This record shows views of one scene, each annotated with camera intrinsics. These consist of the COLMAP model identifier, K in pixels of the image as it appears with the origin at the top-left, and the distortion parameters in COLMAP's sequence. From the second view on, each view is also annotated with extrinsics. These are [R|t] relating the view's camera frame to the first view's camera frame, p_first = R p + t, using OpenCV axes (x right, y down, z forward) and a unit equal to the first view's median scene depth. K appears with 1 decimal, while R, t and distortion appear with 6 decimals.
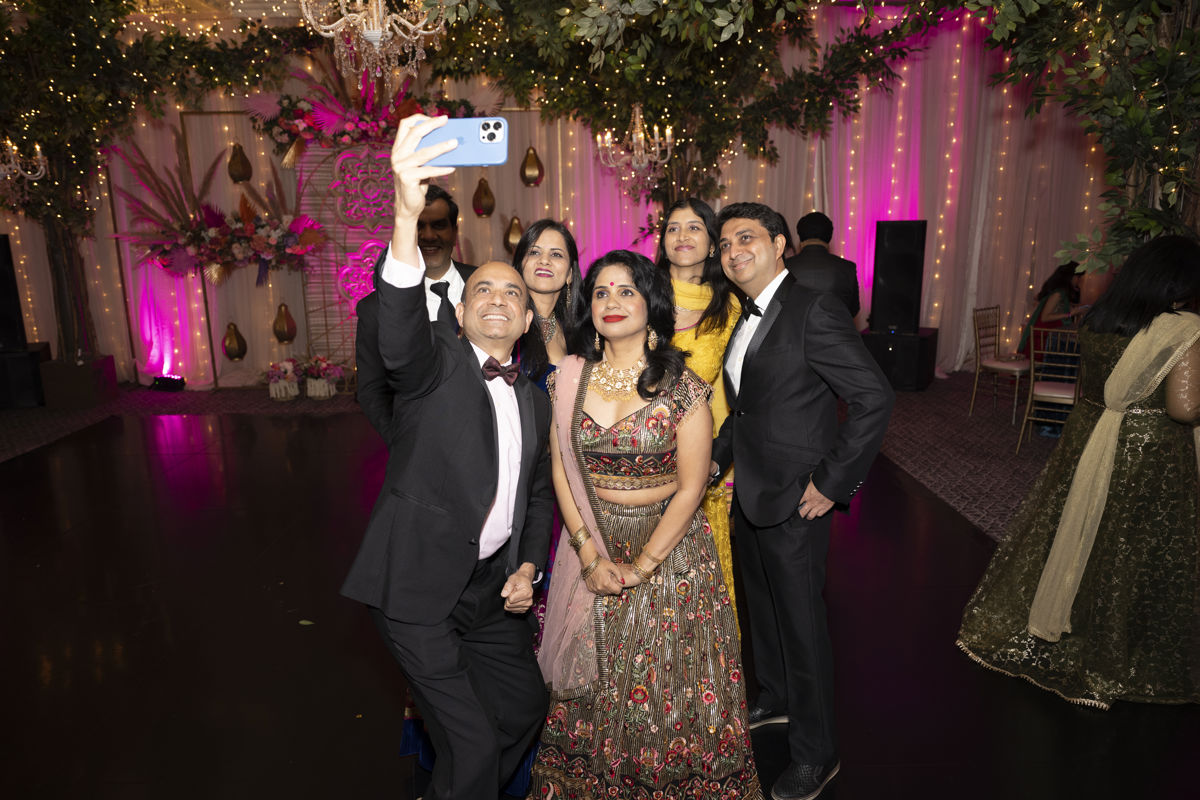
lens RADIAL K [[809.9, 0, 589.0], [0, 809.9, 414.3], [0, 0, 1]] dist [0.000262, 0.002329]
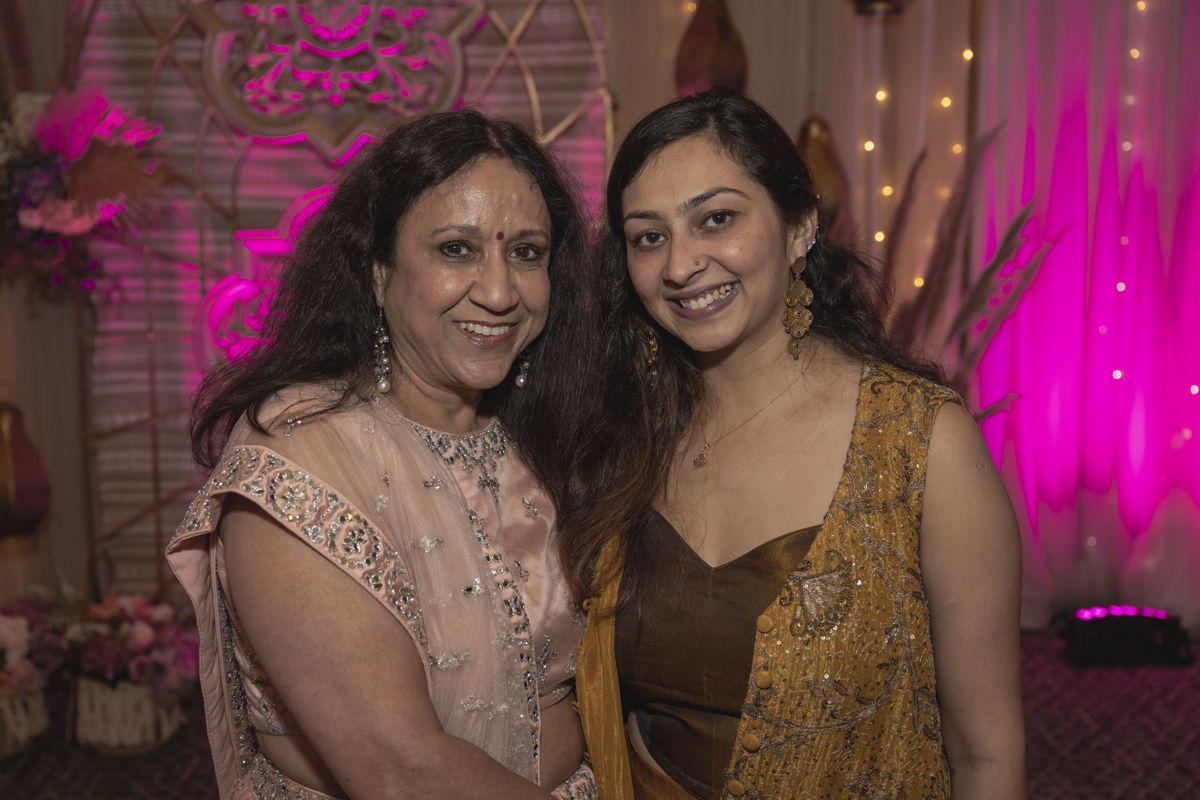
lens RADIAL K [[1343.9, 0, 586.1], [0, 1343.9, 391.7], [0, 0, 1]] dist [0.018583, 0.000000]
pose [[0.999825, 0.013341, -0.013141, -0.174006], [-0.014446, 0.996019, -0.087966, -0.105562], [0.011915, 0.088140, 0.996037, 0.547108]]
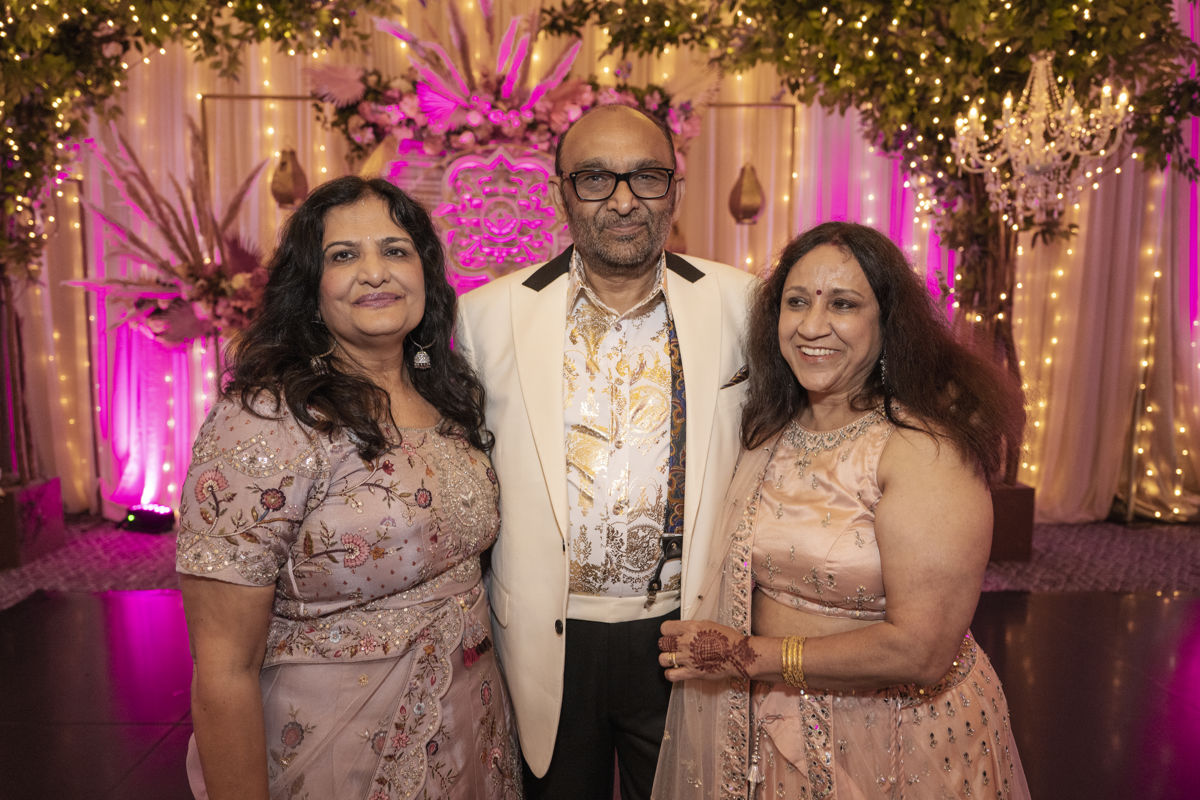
lens RADIAL K [[809.9, 0, 601.7], [0, 809.9, 404.0], [0, 0, 1]] dist [0.000262, 0.002329]
pose [[0.999764, 0.020691, 0.006696, -0.192398], [-0.019757, 0.992814, -0.118026, -0.065492], [-0.009090, 0.117866, 0.992988, 0.398956]]
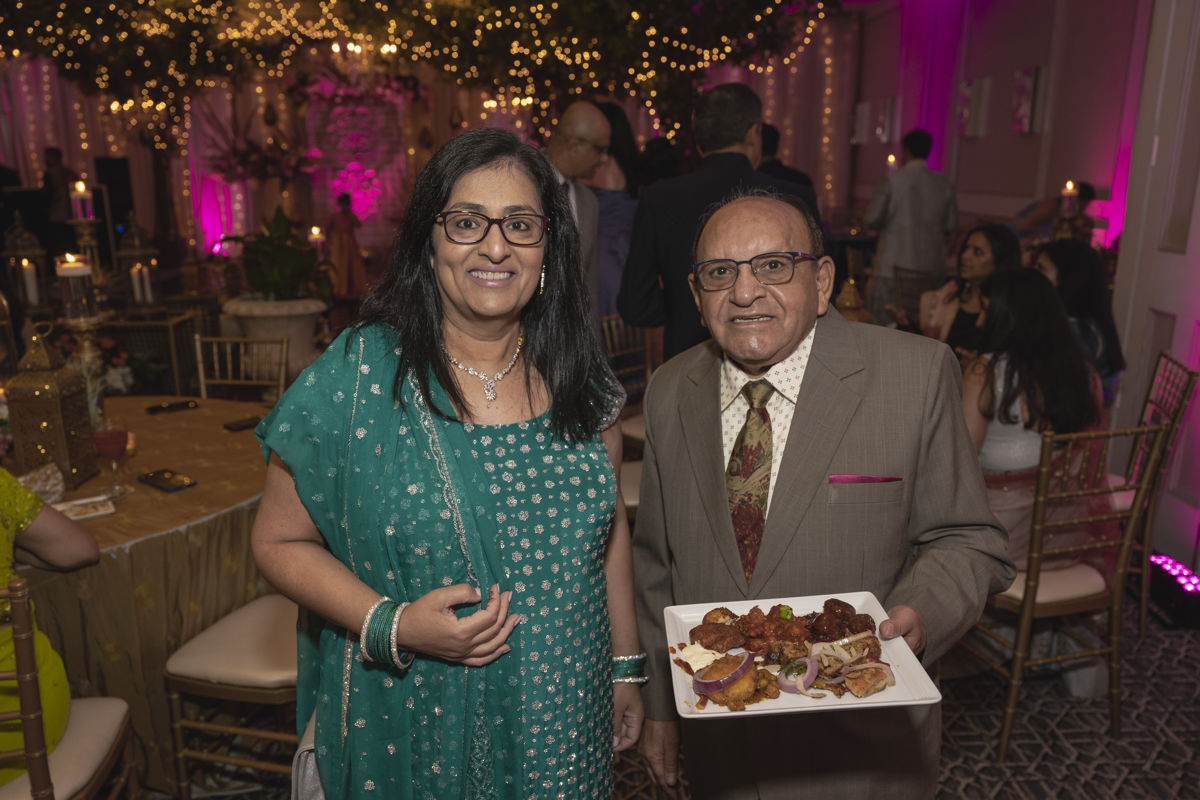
lens RADIAL K [[962.5, 0, 597.0], [0, 962.5, 421.2], [0, 0, 1]] dist [-0.014570, 0.009462]
pose [[0.999887, 0.014557, 0.003693, 0.206009], [-0.014705, 0.998933, 0.043790, 0.197597], [-0.003051, -0.043840, 0.999034, -0.897574]]
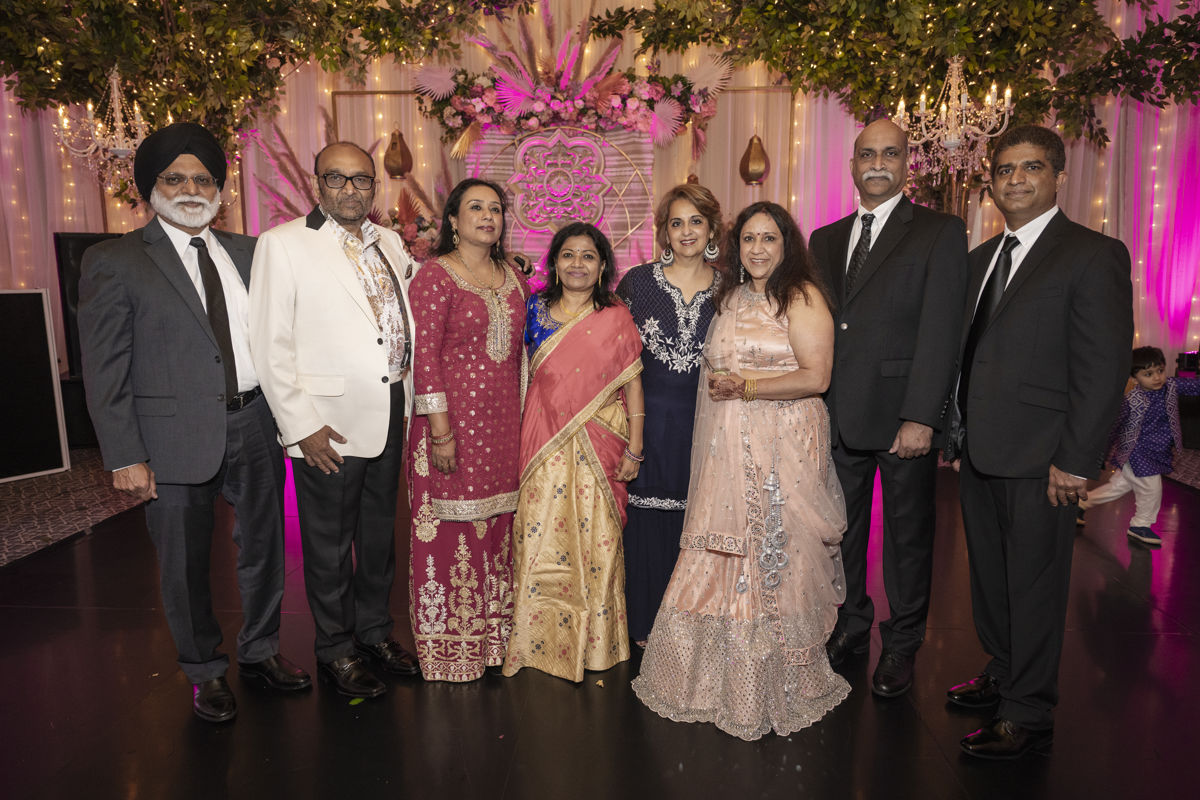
lens RADIAL K [[809.9, 0, 601.3], [0, 809.9, 406.0], [0, 0, 1]] dist [0.000262, 0.002329]
pose [[0.997406, 0.024406, -0.067715, -0.167079], [-0.028492, 0.997789, -0.060047, -0.011419], [0.066100, 0.061820, 0.995896, 0.214941]]
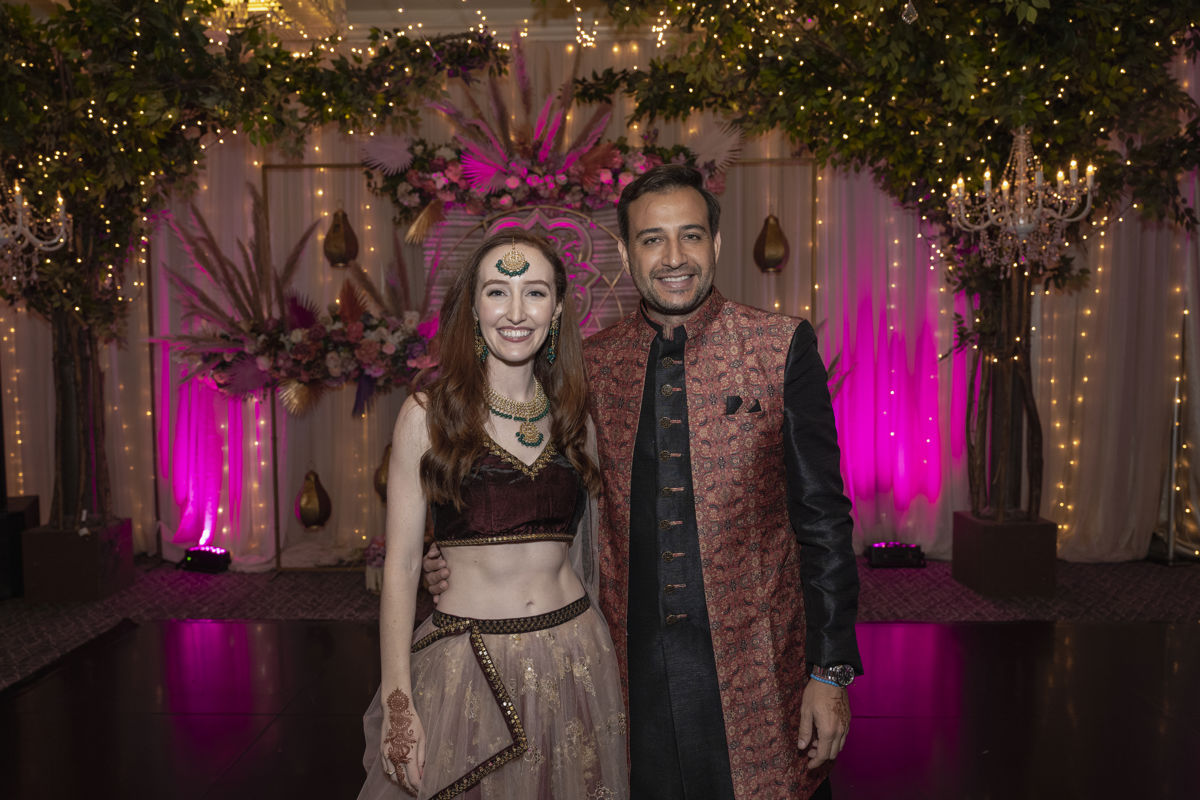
lens RADIAL K [[933.2, 0, 591.6], [0, 933.2, 412.0], [0, 0, 1]] dist [-0.008257, 0.010586]
pose [[0.998986, 0.009317, -0.044057, -0.189476], [-0.016292, 0.986863, -0.160734, -0.044238], [0.041981, 0.161288, 0.986014, 0.266598]]
